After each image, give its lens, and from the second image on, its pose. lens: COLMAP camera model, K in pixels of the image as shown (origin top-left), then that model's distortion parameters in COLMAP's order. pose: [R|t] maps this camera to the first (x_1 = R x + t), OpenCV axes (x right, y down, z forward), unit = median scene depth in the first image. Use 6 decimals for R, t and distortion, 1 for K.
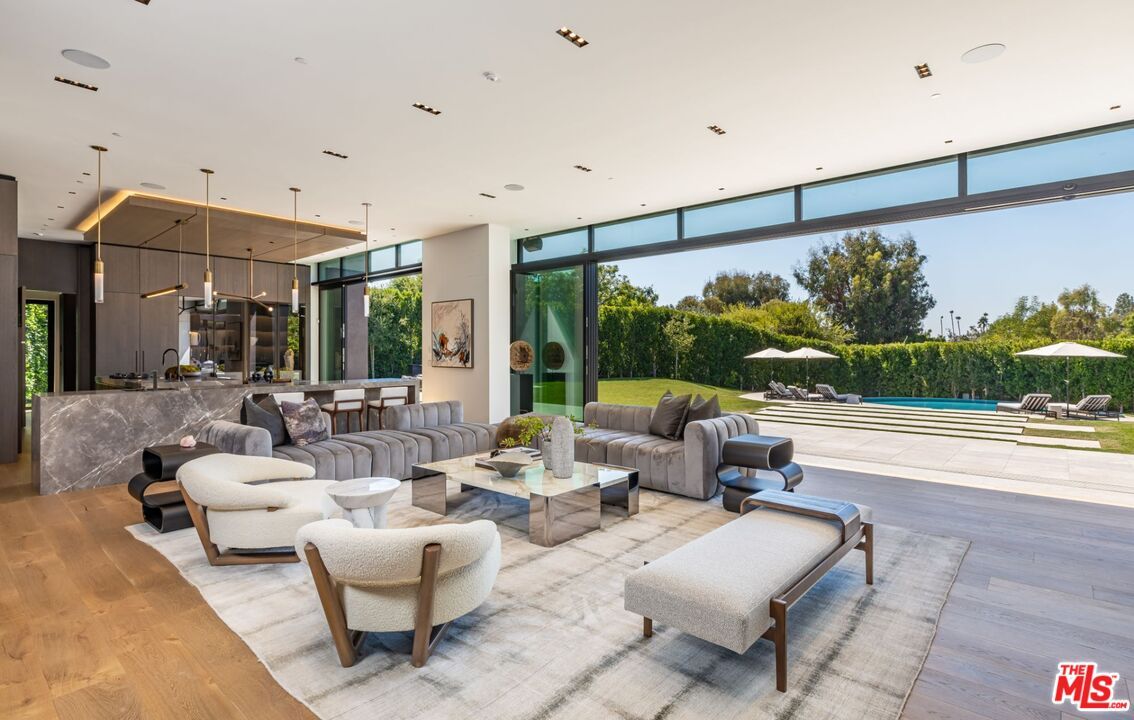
lens RADIAL K [[576.3, 0, 568.8], [0, 576.3, 345.1], [0, 0, 1]] dist [0.001144, -0.000034]
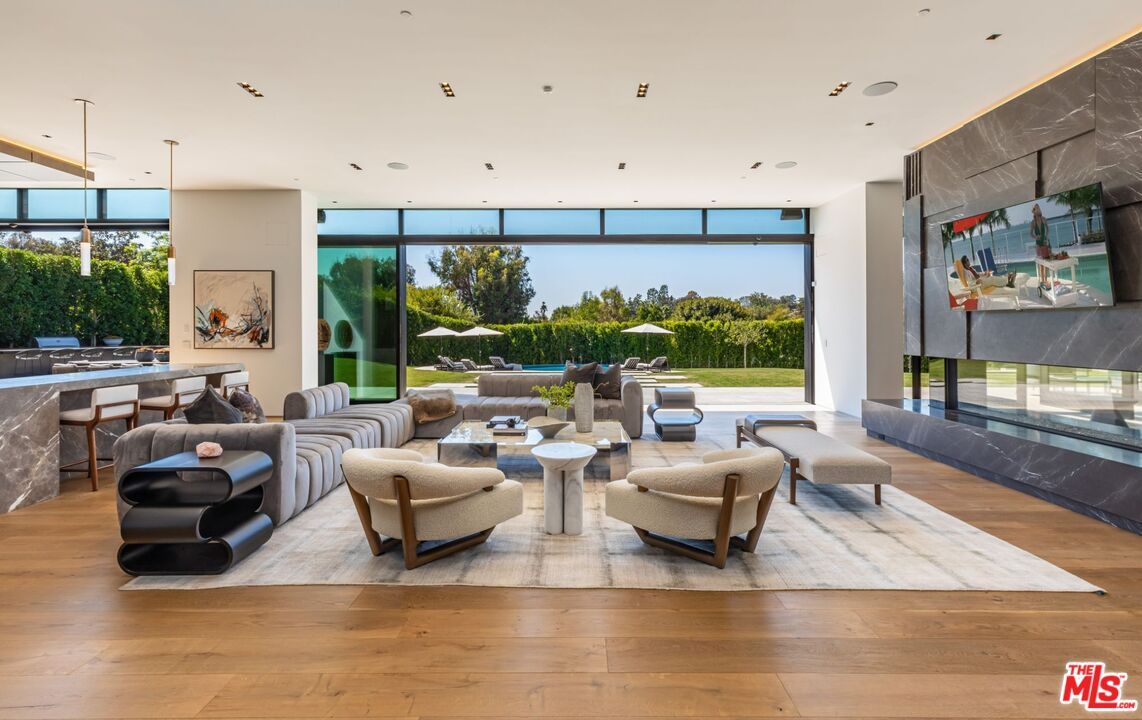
lens RADIAL K [[529.9, 0, 569.7], [0, 529.9, 326.3], [0, 0, 1]] dist [0.000451, -0.000140]
pose [[0.755391, 0.003710, 0.655264, -0.148609], [-0.006255, 0.999979, 0.001549, 0.000655], [-0.655245, -0.005269, 0.755398, 0.036603]]
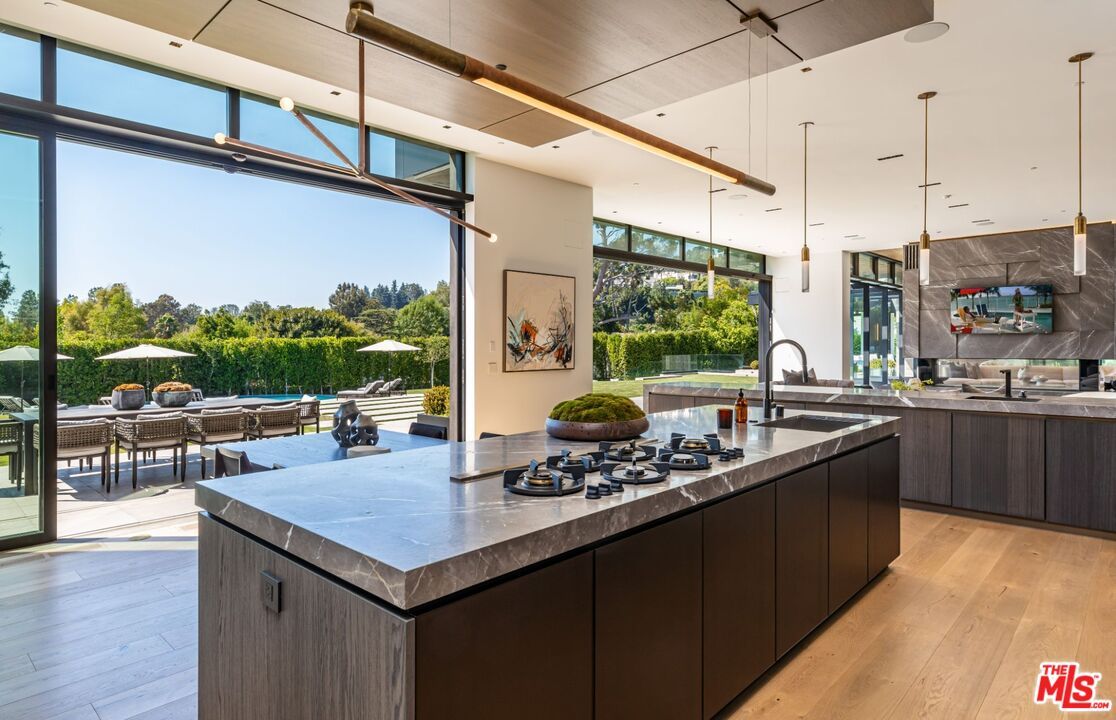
lens RADIAL K [[692.9, 0, 500.8], [0, 692.9, 345.0], [0, 0, 1]] dist [-0.002486, 0.000056]
pose [[0.019951, 0.000219, 0.999801, -0.449844], [-0.002147, 0.999998, -0.000177, 0.003773], [-0.999799, -0.002143, 0.019951, 0.448858]]
